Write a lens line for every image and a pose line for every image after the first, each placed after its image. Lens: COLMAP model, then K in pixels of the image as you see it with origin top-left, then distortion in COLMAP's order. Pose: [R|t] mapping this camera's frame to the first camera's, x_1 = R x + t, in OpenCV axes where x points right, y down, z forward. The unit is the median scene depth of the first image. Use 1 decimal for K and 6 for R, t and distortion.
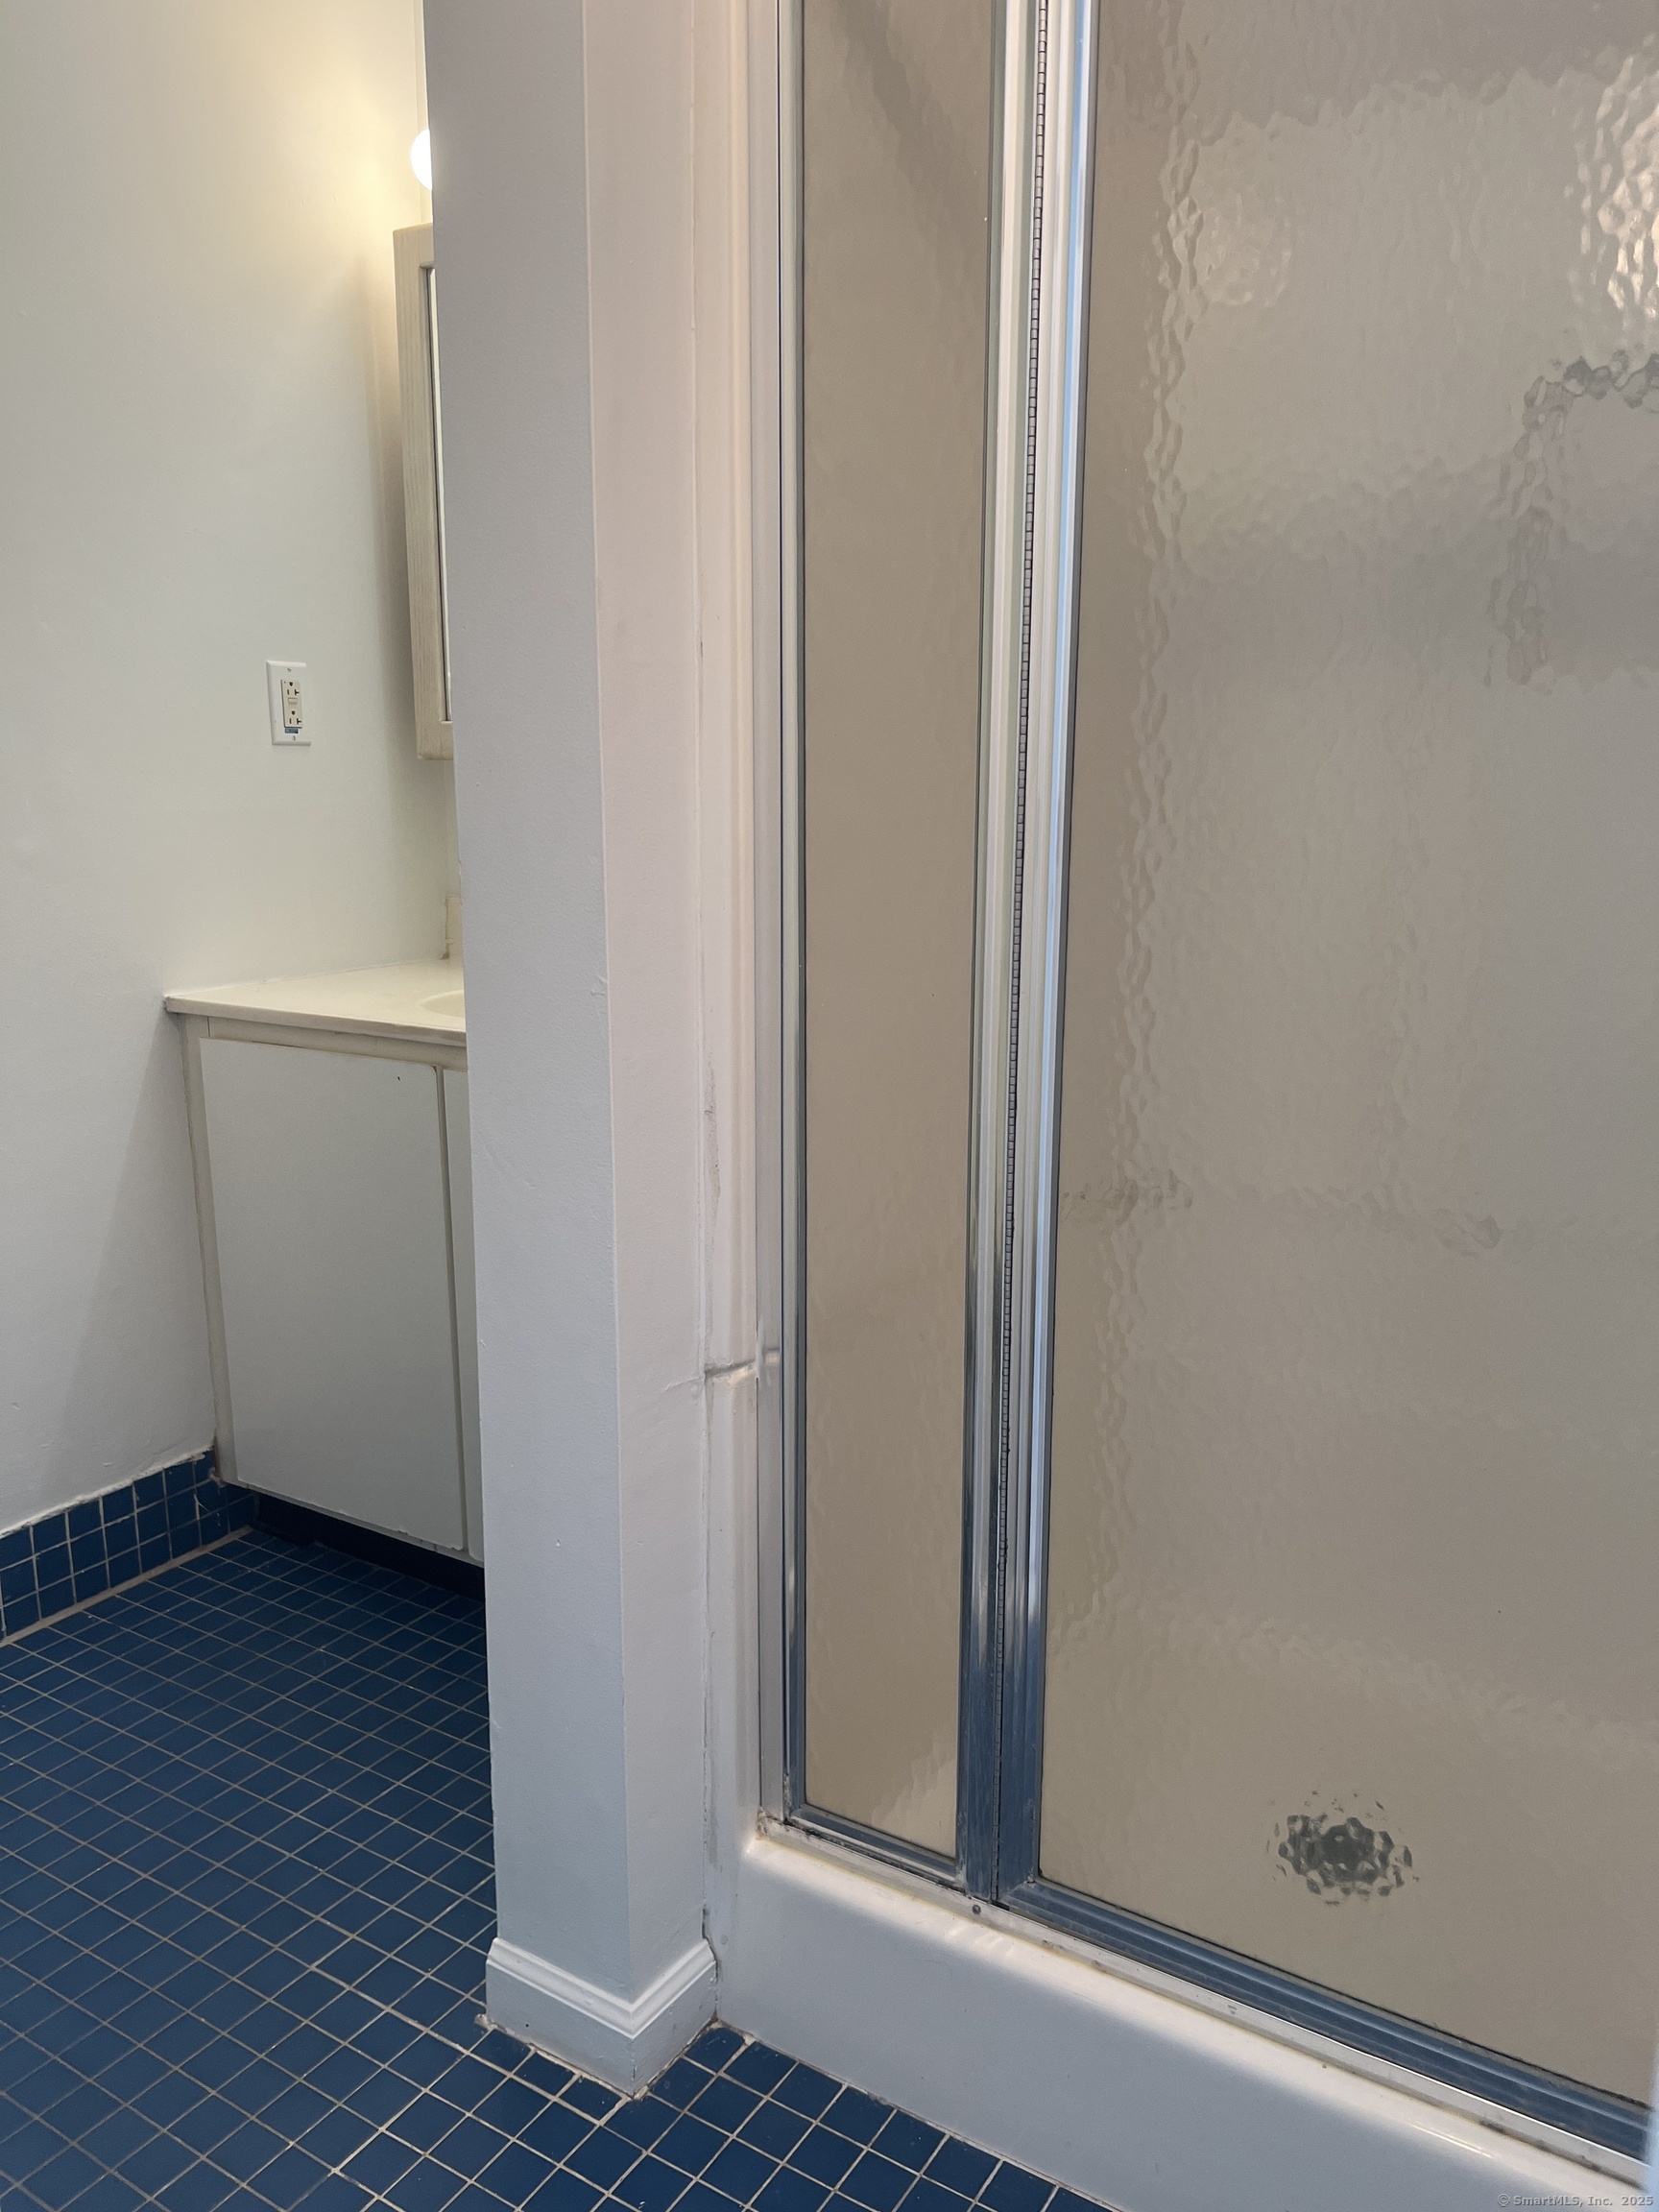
lens RADIAL K [[1651.5, 0, 826.4], [0, 1651.5, 1114.7], [0, 0, 1]] dist [0.054427, -0.056360]
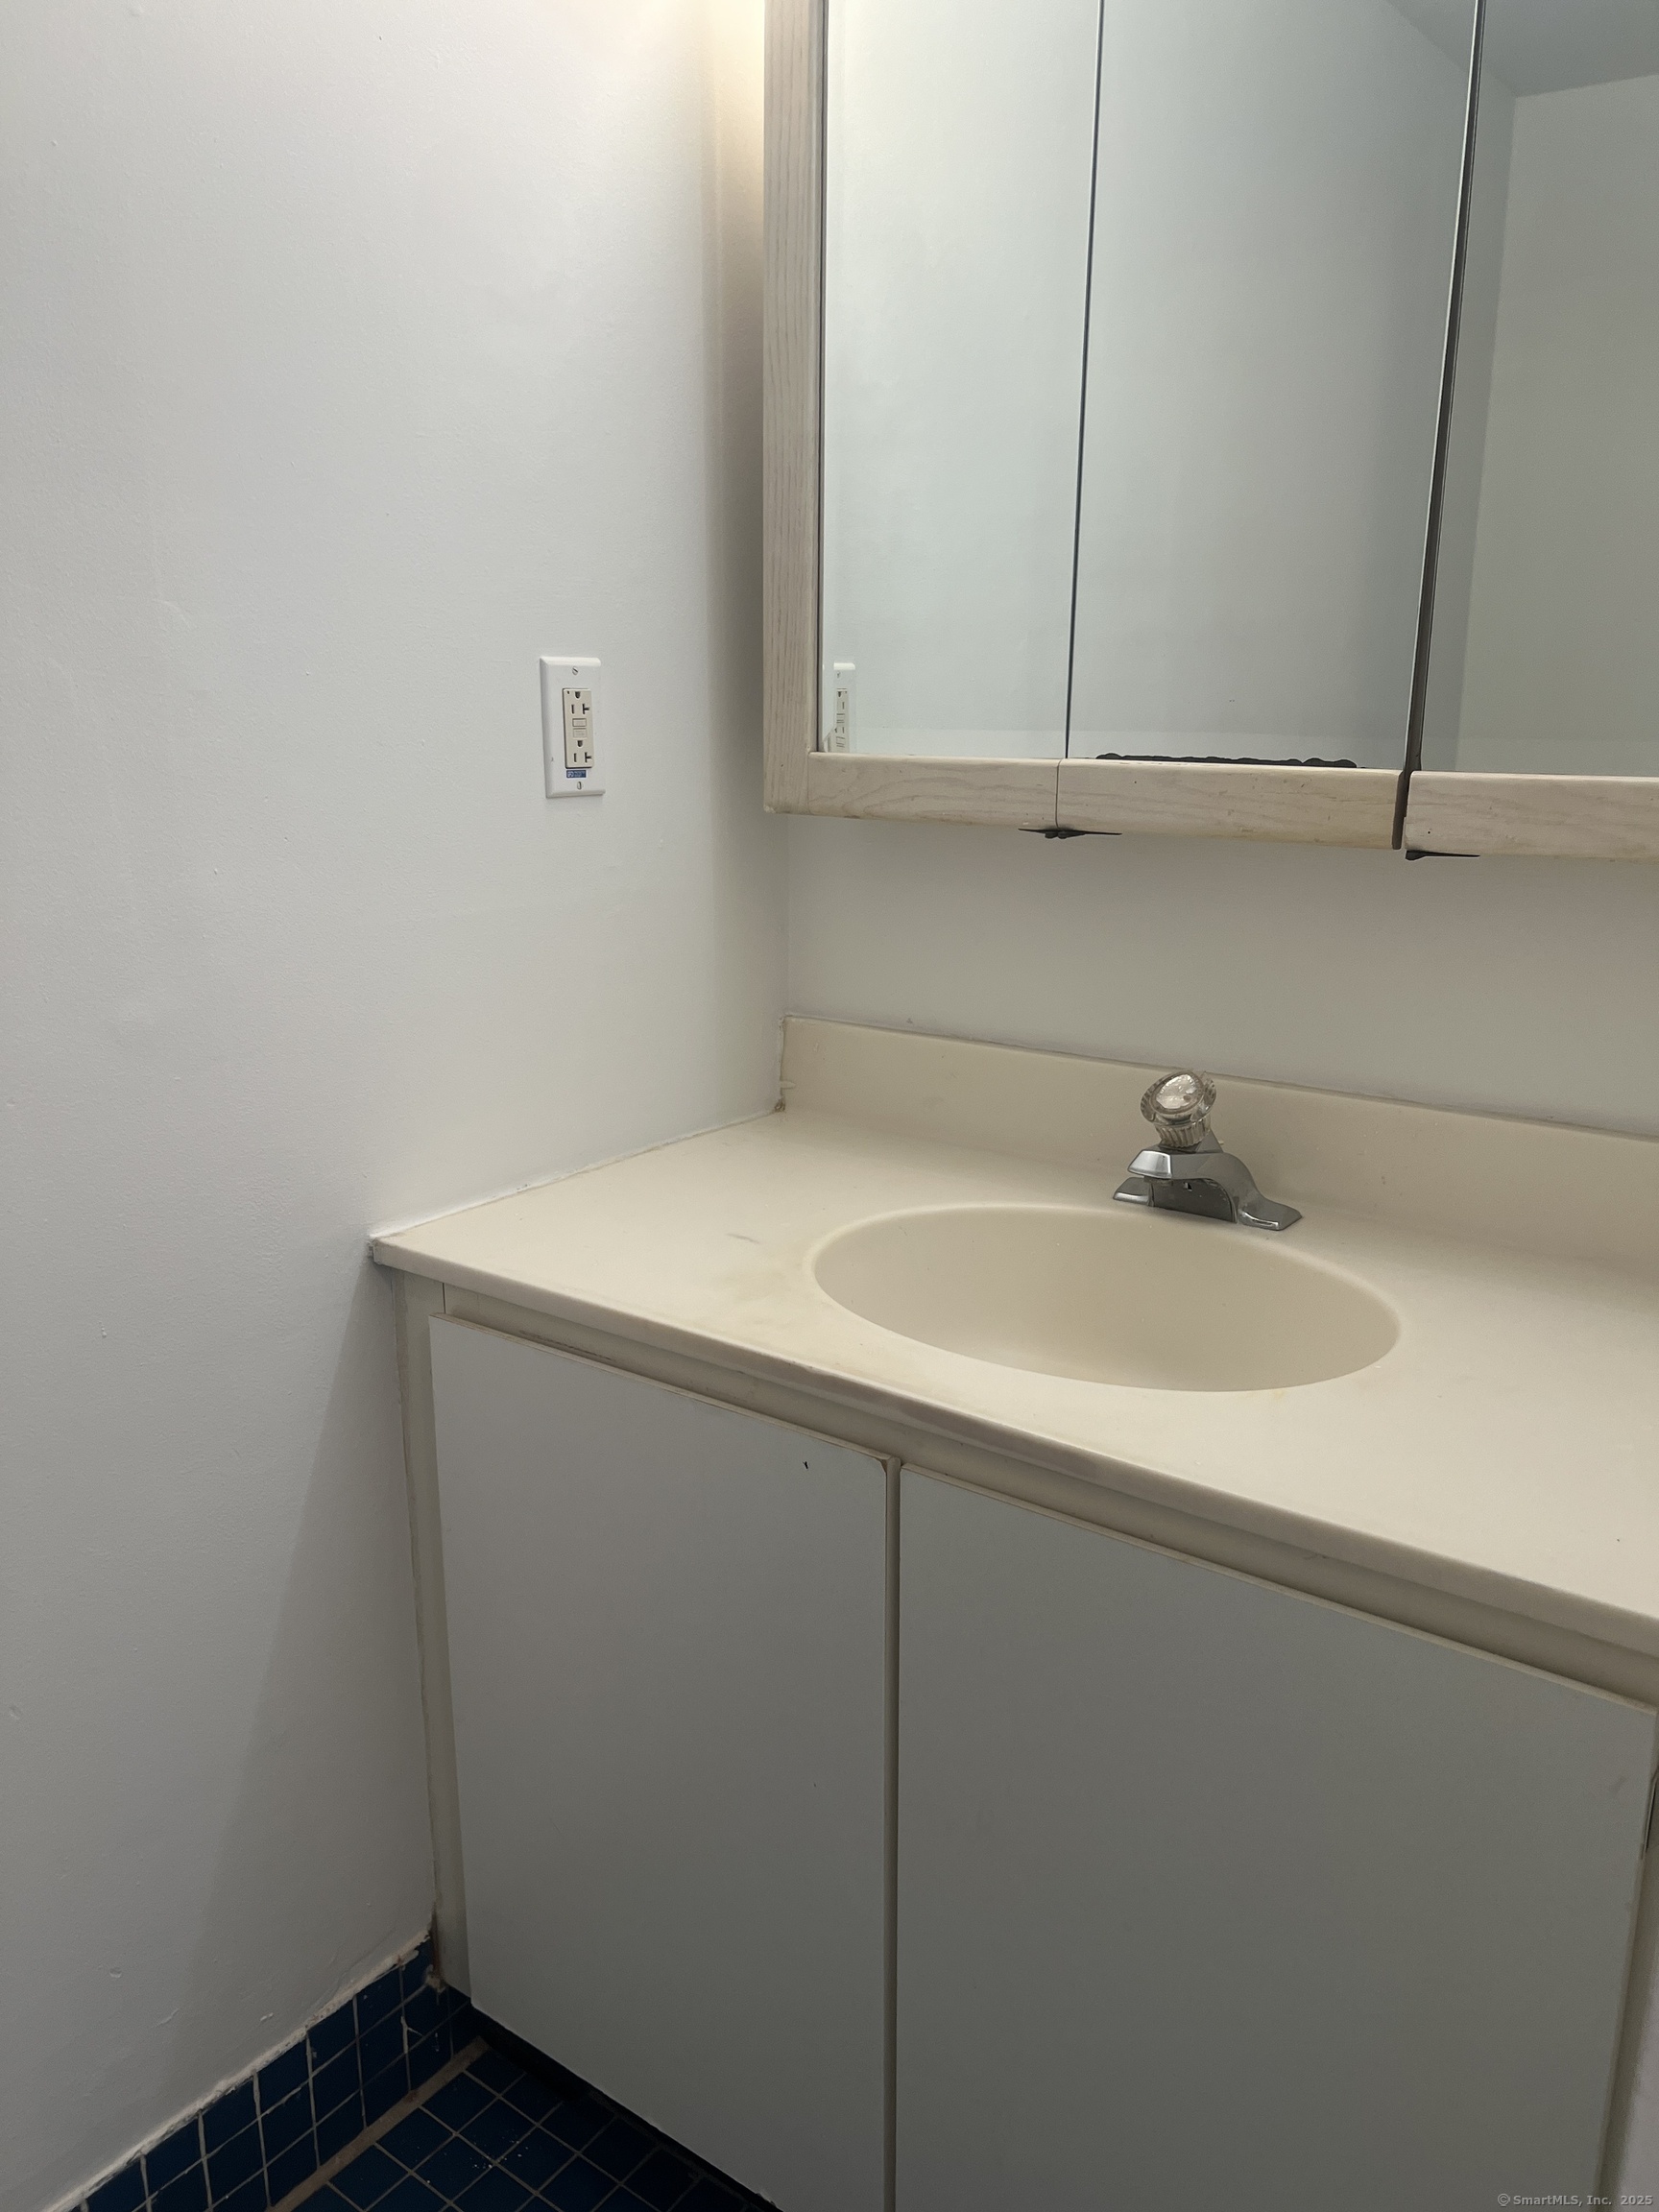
lens RADIAL K [[1651.5, 0, 828.5], [0, 1651.5, 1108.1], [0, 0, 1]] dist [0.054427, -0.056360]
pose [[0.997005, 0.022188, -0.074081, -0.185536], [-0.019607, 0.999181, 0.035389, -0.134252], [0.074806, -0.033831, 0.996624, 0.411177]]
